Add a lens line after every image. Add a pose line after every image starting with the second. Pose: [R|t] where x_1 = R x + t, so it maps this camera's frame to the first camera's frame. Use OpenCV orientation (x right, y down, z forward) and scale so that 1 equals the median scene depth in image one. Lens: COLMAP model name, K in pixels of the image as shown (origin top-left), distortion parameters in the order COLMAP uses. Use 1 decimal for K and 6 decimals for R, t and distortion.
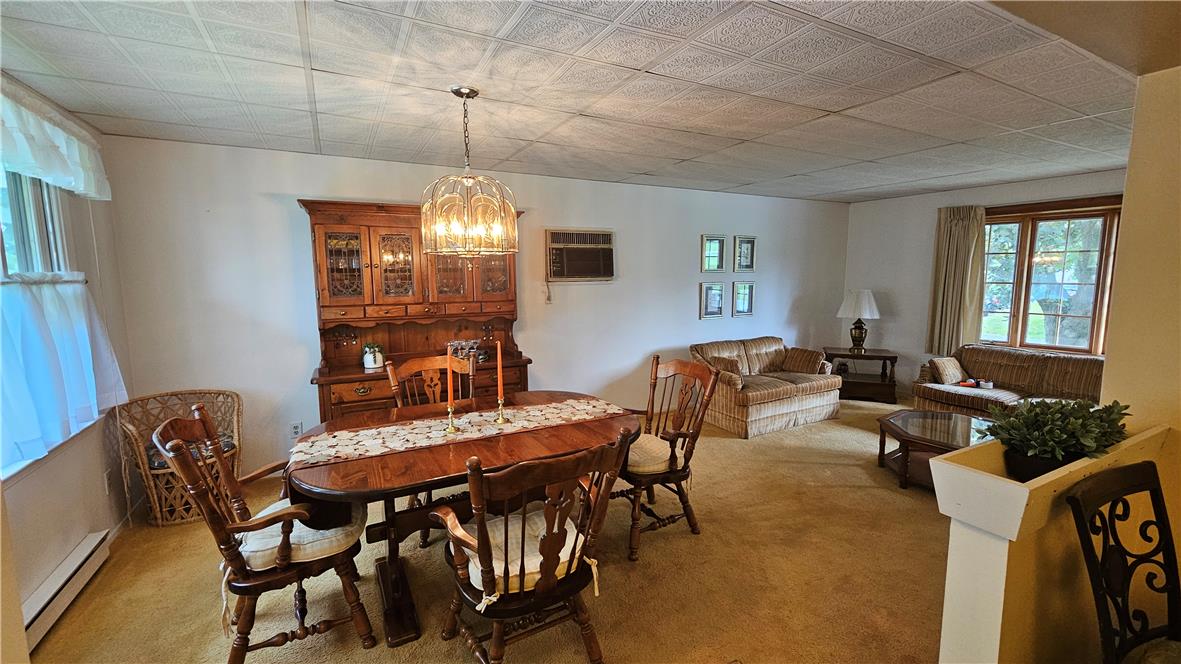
lens RADIAL K [[487.7, 0, 589.7], [0, 487.7, 332.6], [0, 0, 1]] dist [0.002972, 0.000123]
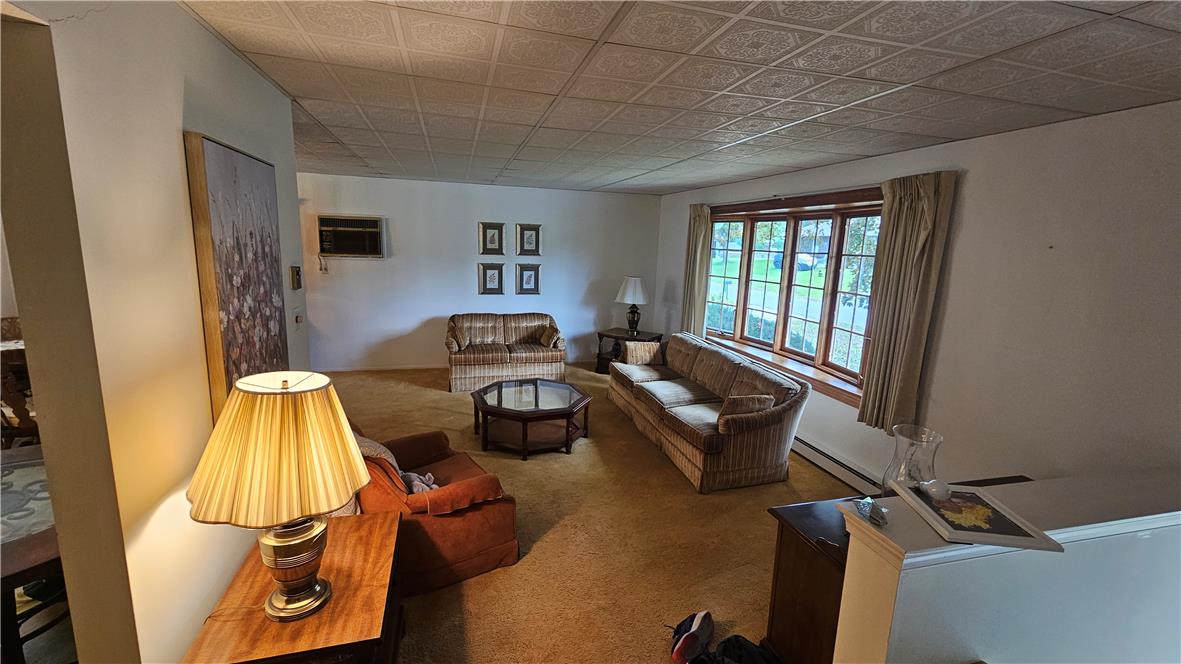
lens RADIAL K [[487.7, 0, 591.3], [0, 487.7, 334.9], [0, 0, 1]] dist [0.002972, 0.000123]
pose [[0.975801, 0.080437, -0.203328, 0.799360], [-0.067760, 0.995343, 0.068568, -0.031003], [0.207896, -0.053131, 0.976707, -0.112384]]
